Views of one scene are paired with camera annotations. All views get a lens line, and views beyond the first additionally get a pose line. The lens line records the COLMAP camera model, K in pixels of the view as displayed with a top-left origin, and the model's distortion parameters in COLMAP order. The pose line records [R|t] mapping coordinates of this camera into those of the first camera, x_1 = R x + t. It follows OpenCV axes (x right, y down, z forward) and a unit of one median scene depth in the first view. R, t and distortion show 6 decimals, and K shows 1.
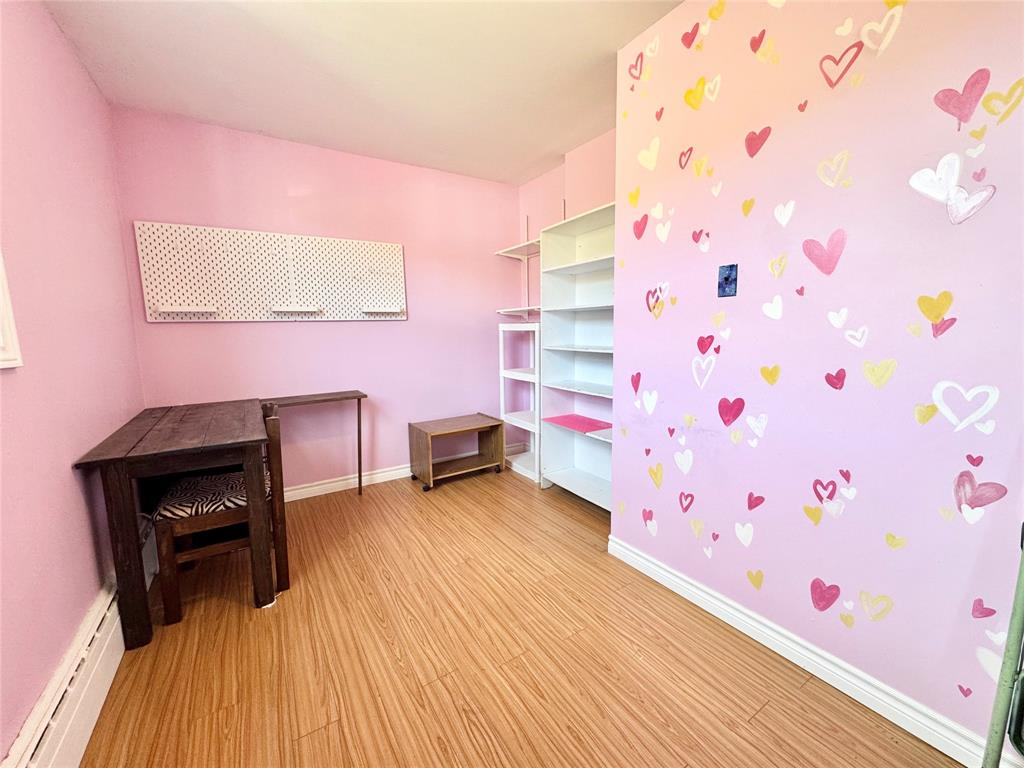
lens RADIAL K [[408.5, 0, 511.4], [0, 408.5, 382.9], [0, 0, 1]] dist [-0.003777, 0.000509]
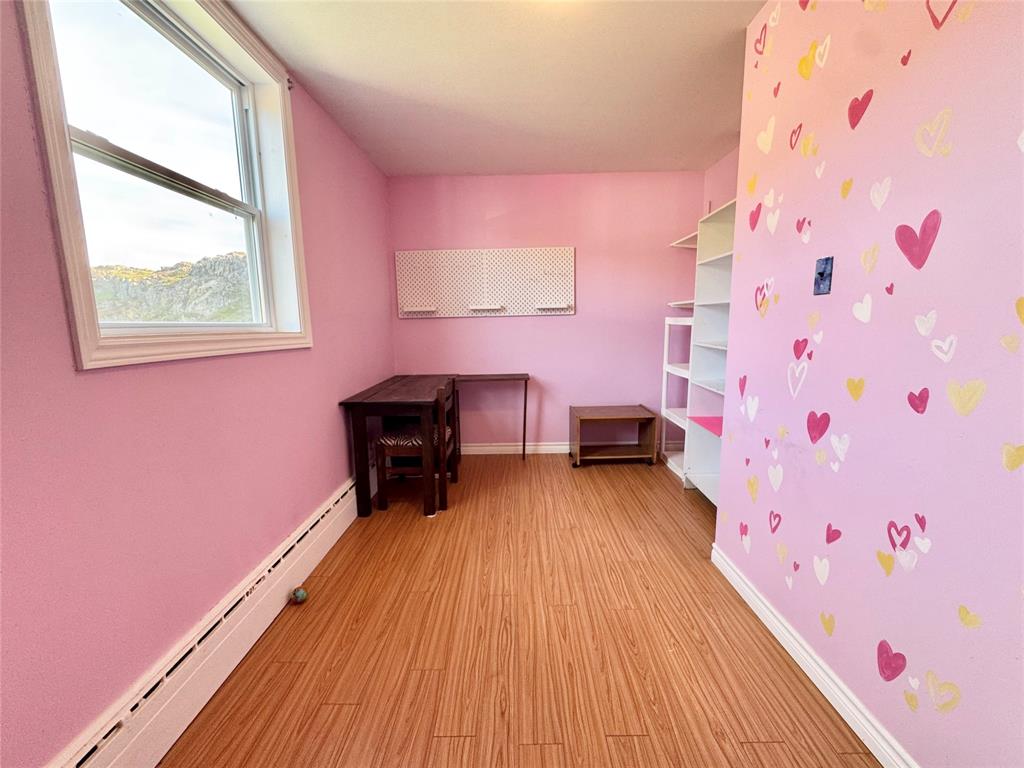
lens RADIAL K [[408.5, 0, 511.4], [0, 408.5, 382.9], [0, 0, 1]] dist [-0.003777, 0.000509]
pose [[0.840044, 0.084746, -0.535858, 0.391807], [-0.068763, 0.996390, 0.049782, -0.019798], [0.538142, -0.004972, 0.842839, -0.070653]]
